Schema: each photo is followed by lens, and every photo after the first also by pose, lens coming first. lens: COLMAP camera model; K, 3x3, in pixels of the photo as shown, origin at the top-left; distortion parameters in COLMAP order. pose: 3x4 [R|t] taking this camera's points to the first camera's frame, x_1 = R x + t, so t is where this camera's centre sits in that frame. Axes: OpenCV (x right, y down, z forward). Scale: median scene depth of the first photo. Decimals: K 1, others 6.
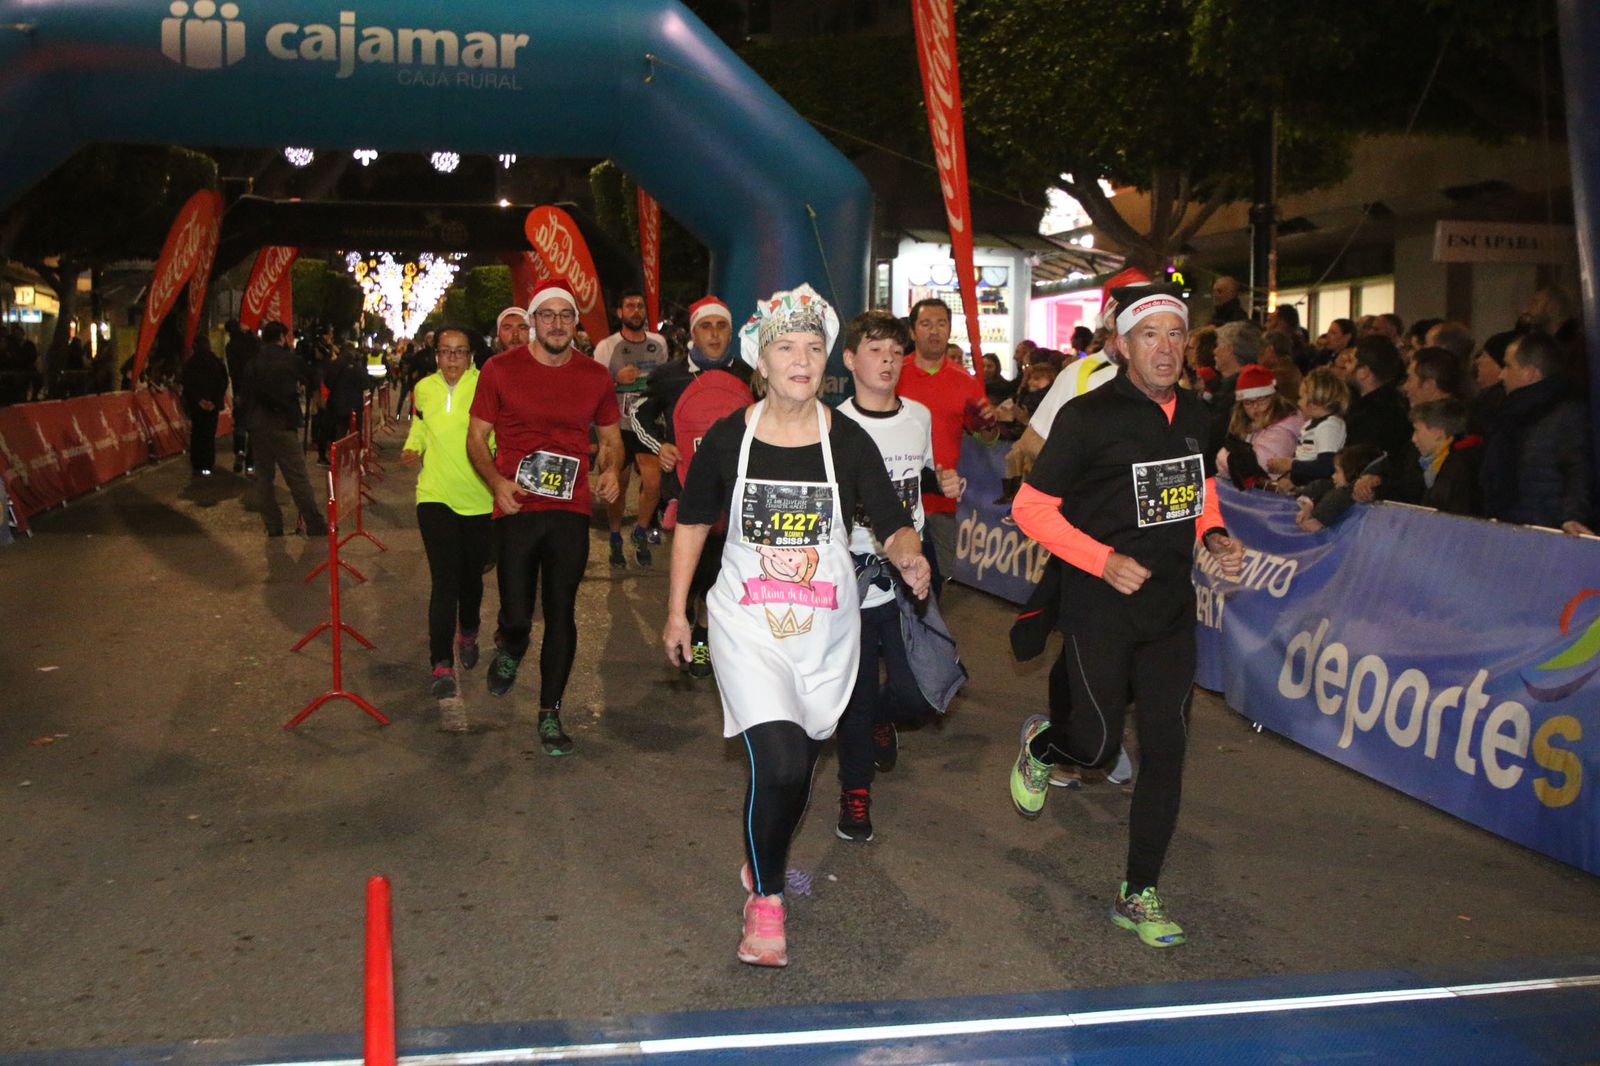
lens RADIAL K [[1668.2, 0, 793.3], [0, 1668.2, 541.7], [0, 0, 1]] dist [-0.061962, 0.000000]
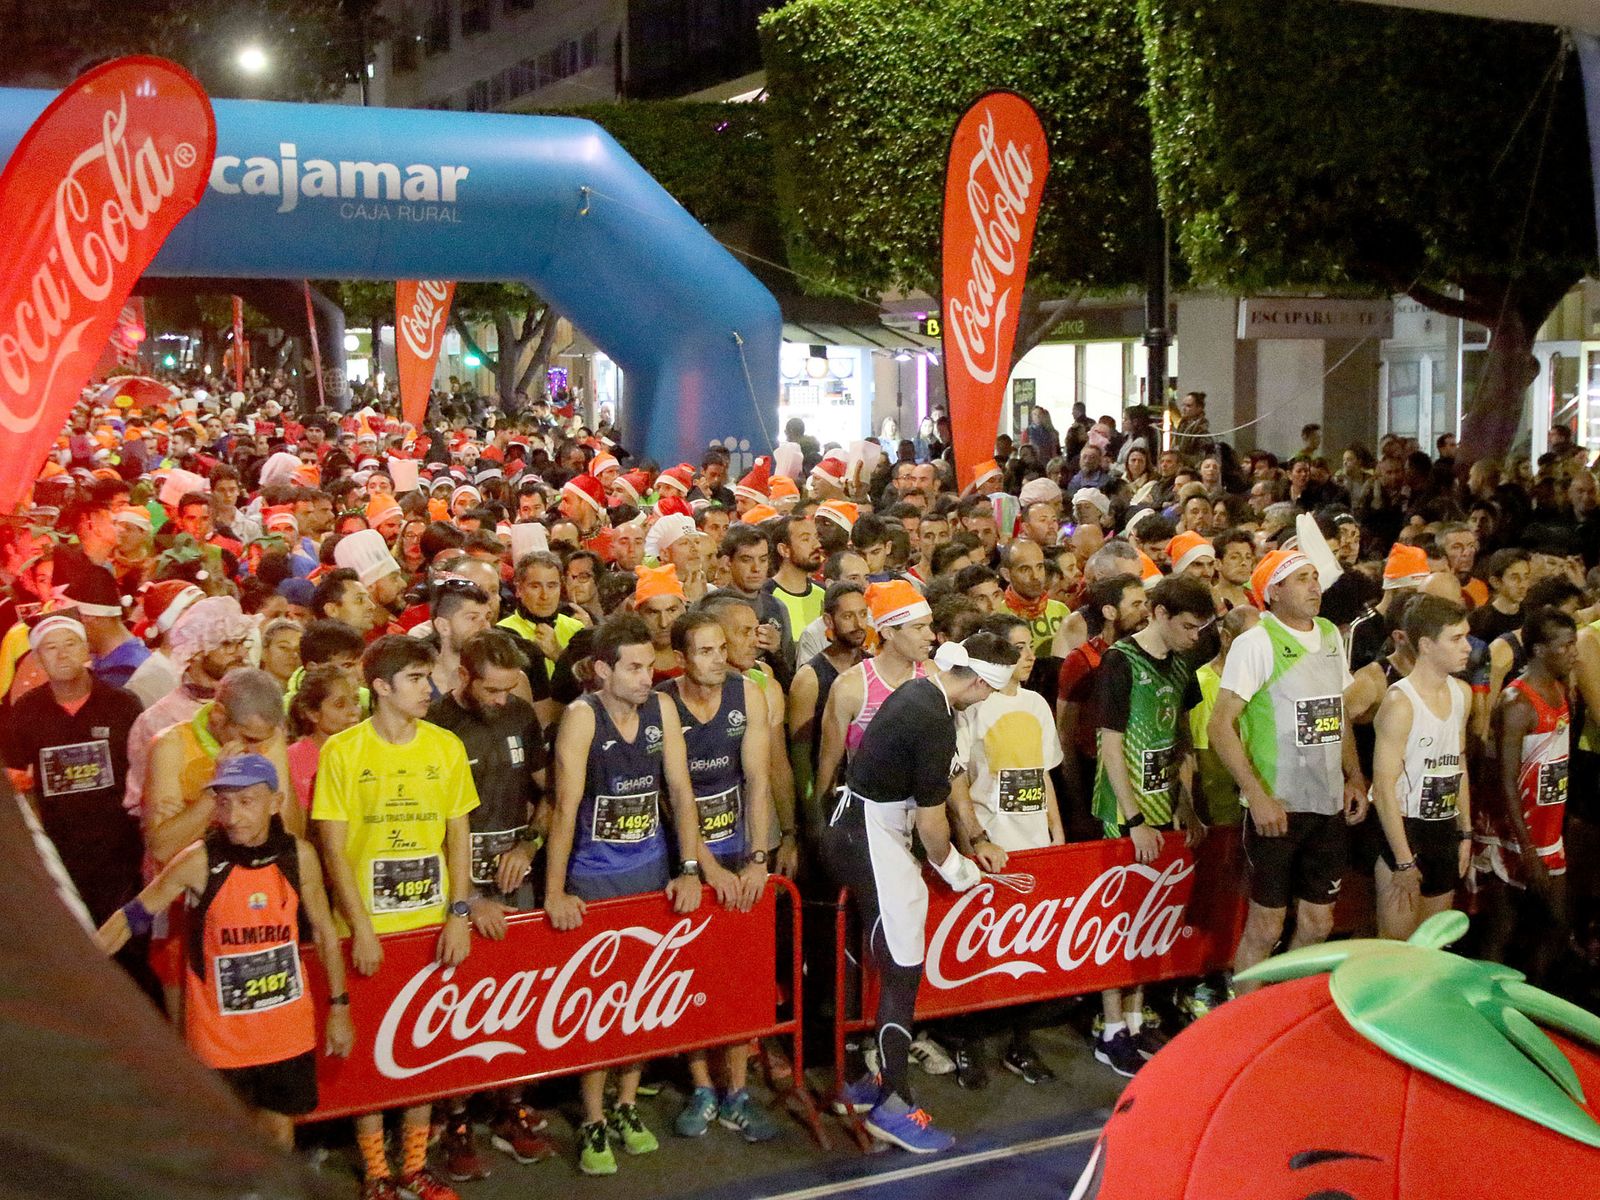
lens RADIAL K [[2012.7, 0, 762.7], [0, 2012.7, 574.8], [0, 0, 1]] dist [-0.107955, 0.000000]
pose [[0.977090, -0.029339, 0.210793, -0.231068], [0.028943, 0.999569, 0.004965, -0.059351], [-0.210847, 0.001249, 0.977518, -0.190793]]
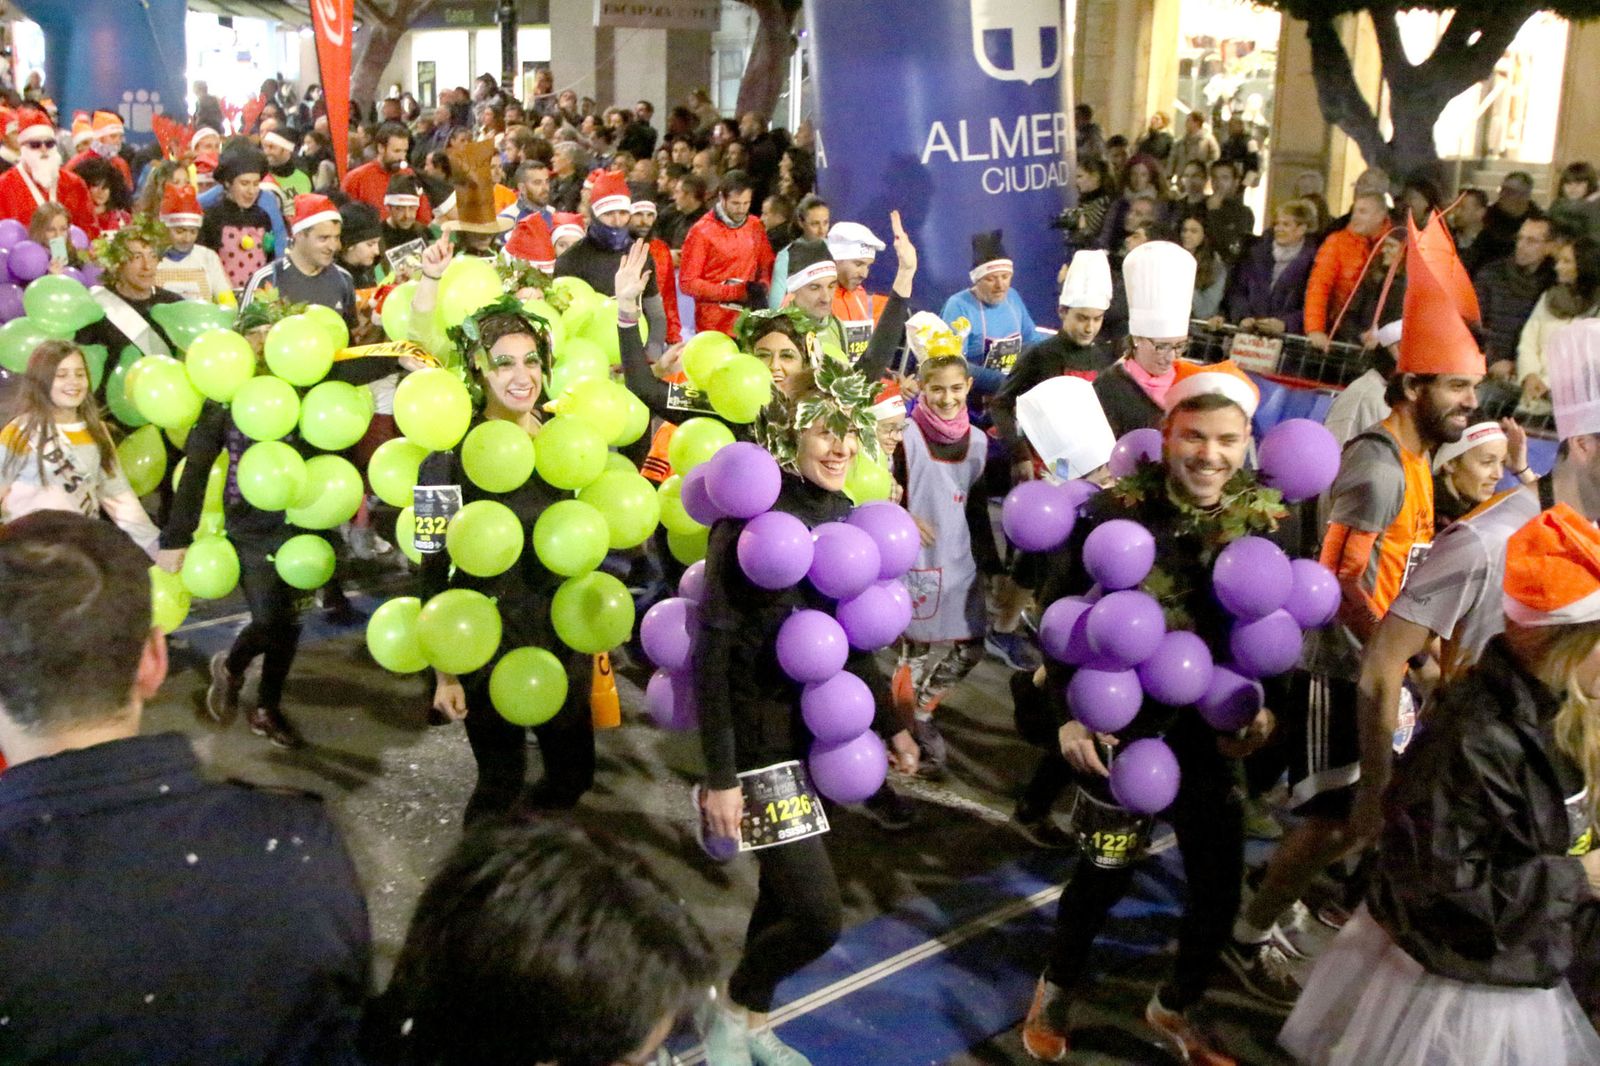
lens RADIAL K [[1659.9, 0, 810.4], [0, 1659.9, 523.8], [0, 0, 1]] dist [-0.072060, 0.000000]
pose [[0.854238, -0.114847, 0.507038, -0.206482], [0.025430, 0.983358, 0.179892, -0.031575], [-0.519259, -0.140777, 0.842942, -0.254486]]
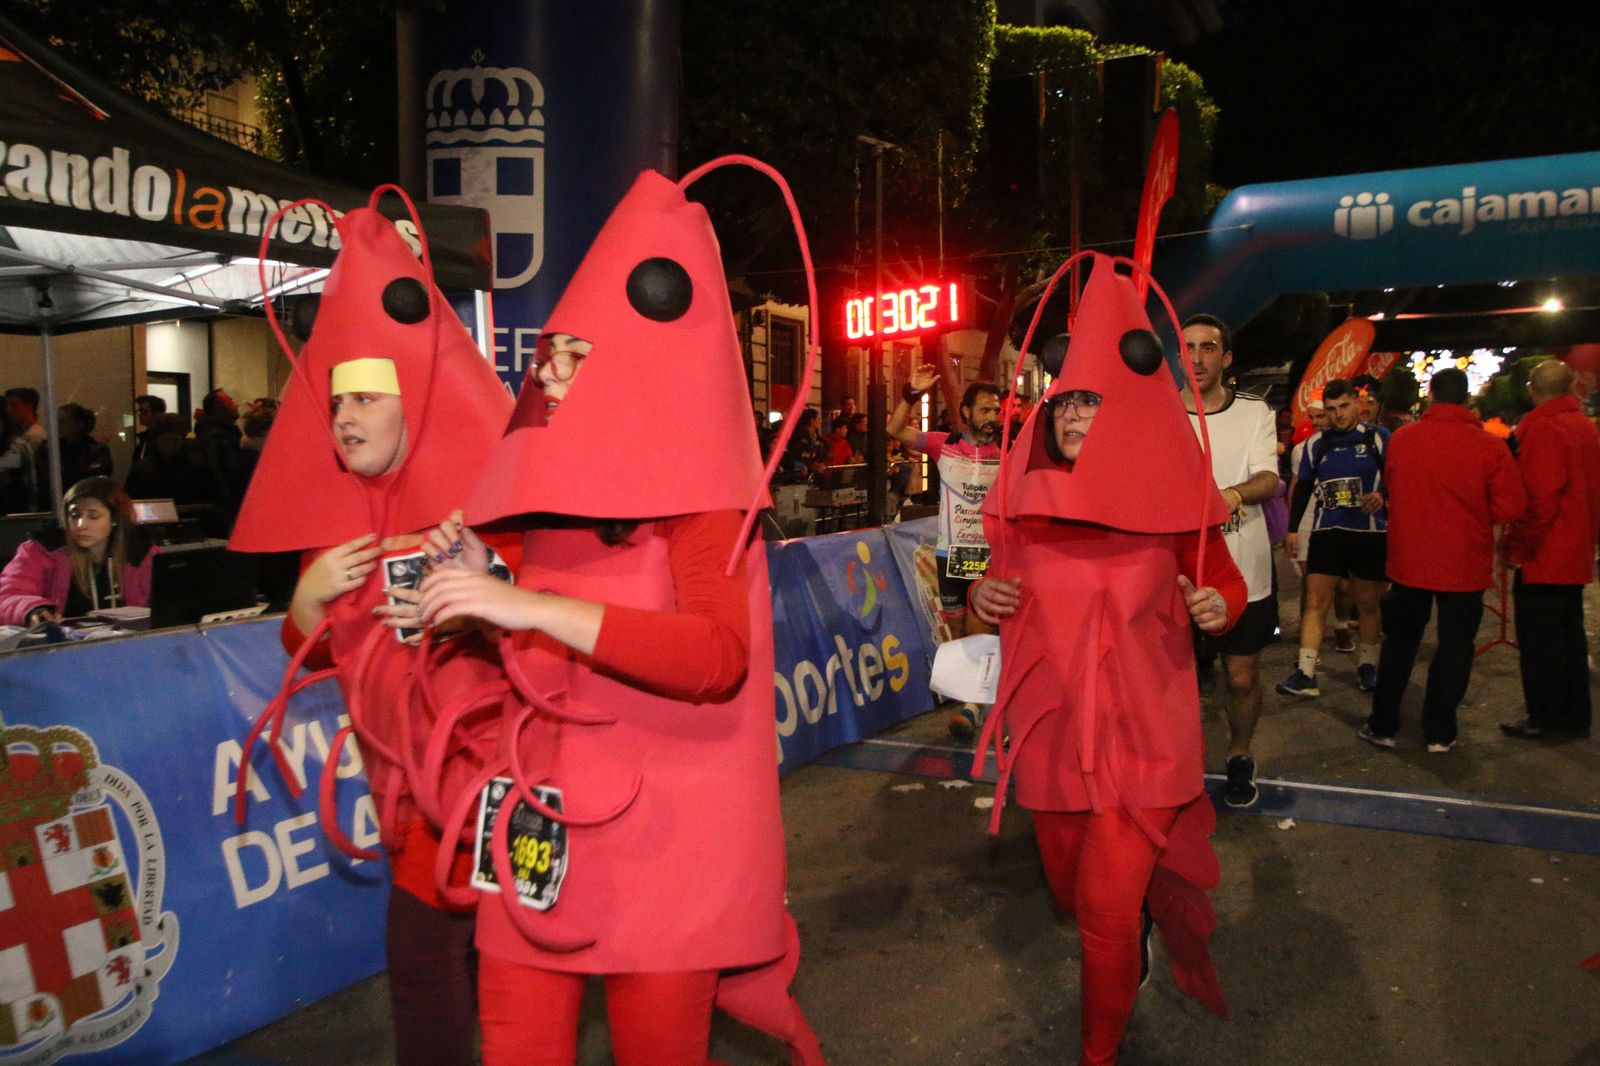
lens RADIAL K [[1219.4, 0, 807.3], [0, 1219.4, 509.7], [0, 0, 1]] dist [-0.034663, 0.001057]
pose [[0.754553, 0.015009, -0.656067, -0.013686], [-0.048070, 0.998317, -0.032447, 0.016463], [0.654476, 0.056020, 0.754005, -0.131482]]
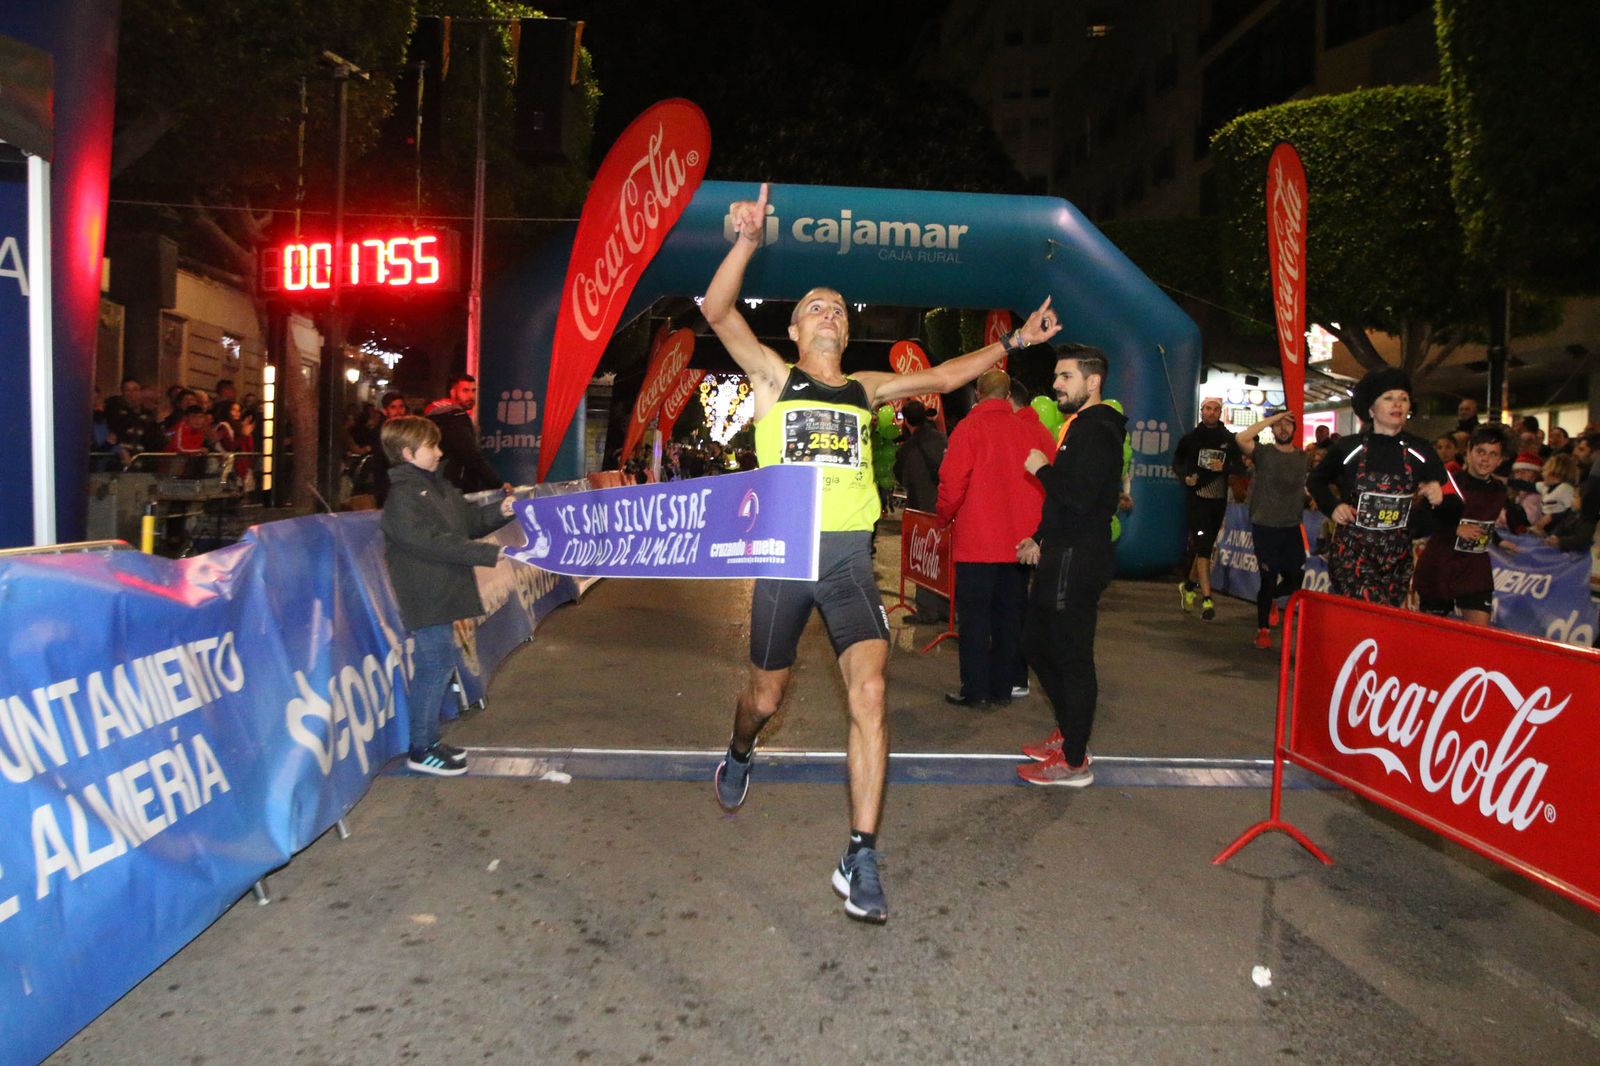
lens RADIAL K [[1389.8, 0, 809.6], [0, 1389.8, 528.3], [0, 0, 1]] dist [-0.064019, 0.026567]
pose [[0.986756, 0.028232, -0.159739, -0.089502], [-0.038536, 0.997346, -0.061779, 0.035817], [0.157571, 0.067117, 0.985224, -0.185192]]
